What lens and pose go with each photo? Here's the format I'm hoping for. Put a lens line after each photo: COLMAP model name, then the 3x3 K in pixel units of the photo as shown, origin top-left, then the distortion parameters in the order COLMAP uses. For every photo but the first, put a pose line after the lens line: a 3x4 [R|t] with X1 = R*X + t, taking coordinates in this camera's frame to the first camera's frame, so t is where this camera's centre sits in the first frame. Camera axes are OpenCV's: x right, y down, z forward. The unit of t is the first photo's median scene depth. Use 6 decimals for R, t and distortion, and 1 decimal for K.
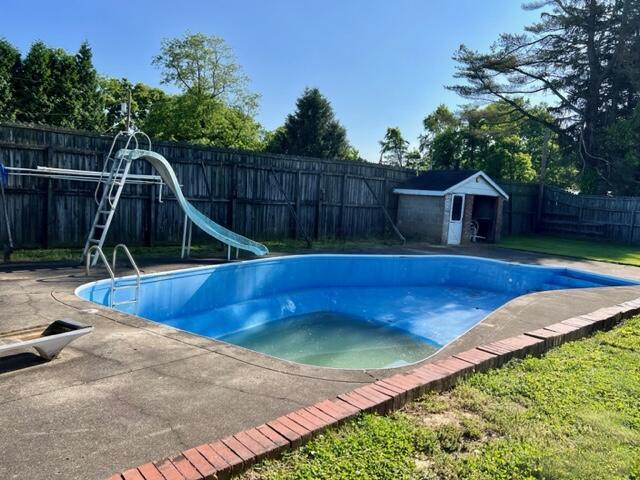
lens RADIAL K [[478.5, 0, 321.4], [0, 478.5, 237.7], [0, 0, 1]] dist [0.044727, -0.042202]
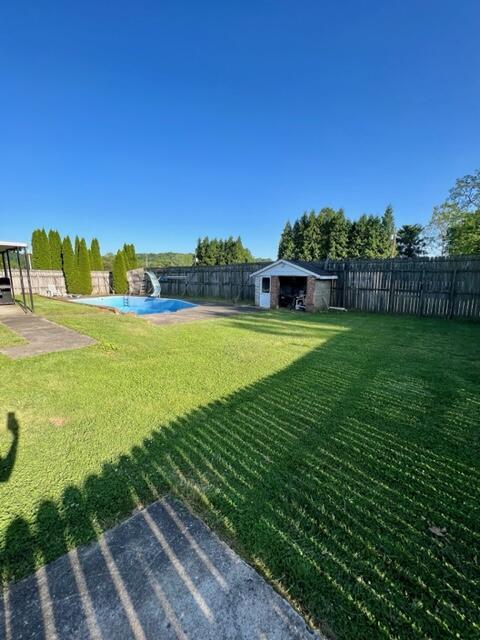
lens RADIAL K [[256.3, 0, 240.7], [0, 256.3, 316.7], [0, 0, 1]] dist [-0.002771, 0.001153]
pose [[0.132153, 0.094218, -0.986741, 1.029535], [-0.087773, 0.992674, 0.083029, -0.019474], [0.987335, 0.075637, 0.139455, 0.748516]]
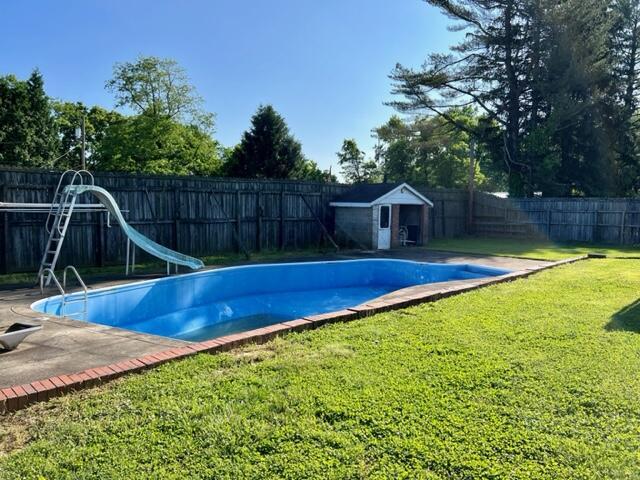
lens RADIAL K [[478.5, 0, 322.1], [0, 478.5, 241.5], [0, 0, 1]] dist [0.044727, -0.042202]
pose [[0.996415, -0.056104, 0.063328, 0.057316], [0.056989, 0.998299, -0.012262, 0.001134], [-0.062532, 0.015827, 0.997917, -0.099827]]
